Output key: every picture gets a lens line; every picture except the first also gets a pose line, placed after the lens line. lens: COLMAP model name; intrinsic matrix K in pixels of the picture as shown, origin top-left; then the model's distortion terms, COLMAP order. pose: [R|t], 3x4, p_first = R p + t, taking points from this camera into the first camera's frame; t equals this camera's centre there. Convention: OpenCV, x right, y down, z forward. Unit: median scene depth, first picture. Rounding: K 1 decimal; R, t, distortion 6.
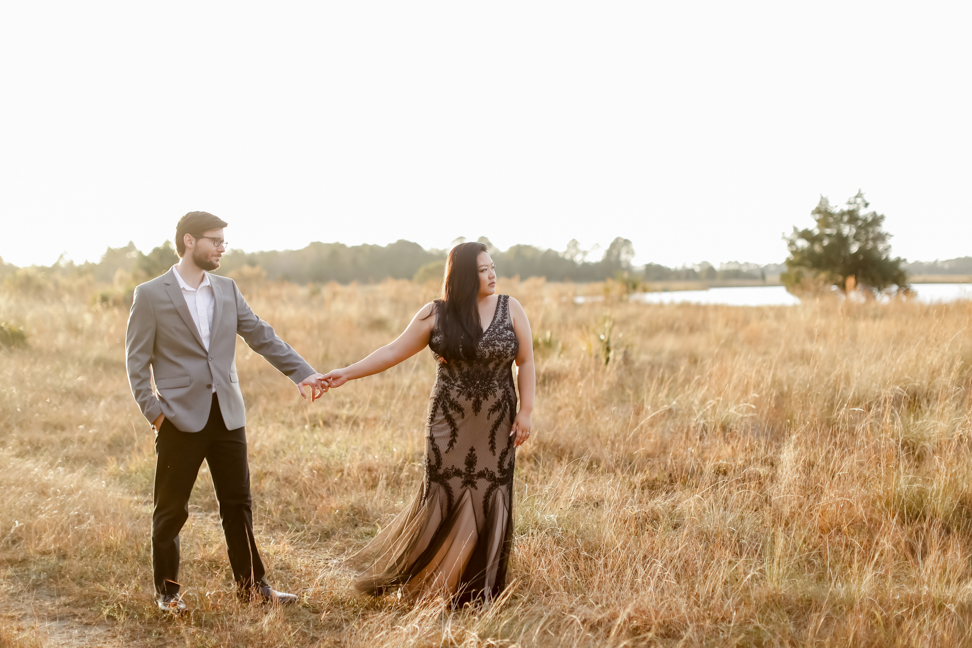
lens RADIAL K [[1354.0, 0, 494.8], [0, 1354.0, 326.3], [0, 0, 1]] dist [-0.104834, 0.000000]
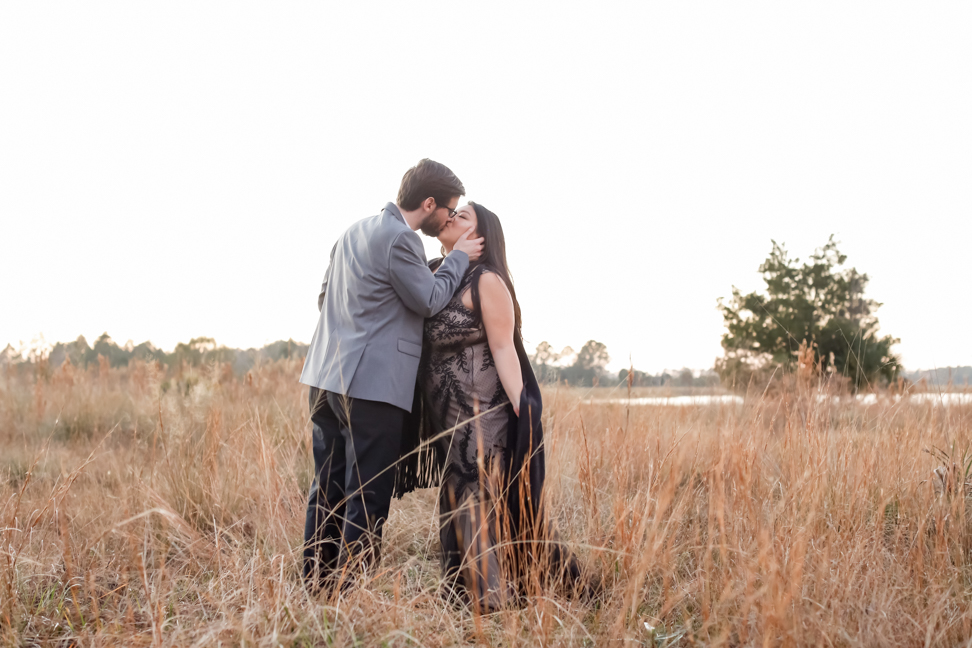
lens RADIAL K [[1354.0, 0, 494.7], [0, 1354.0, 333.4], [0, 0, 1]] dist [-0.104834, 0.000000]
pose [[0.999873, 0.015914, 0.000748, 0.100608], [-0.015812, 0.997015, -0.075573, 0.001392], [-0.001949, 0.075551, 0.997140, 0.321231]]
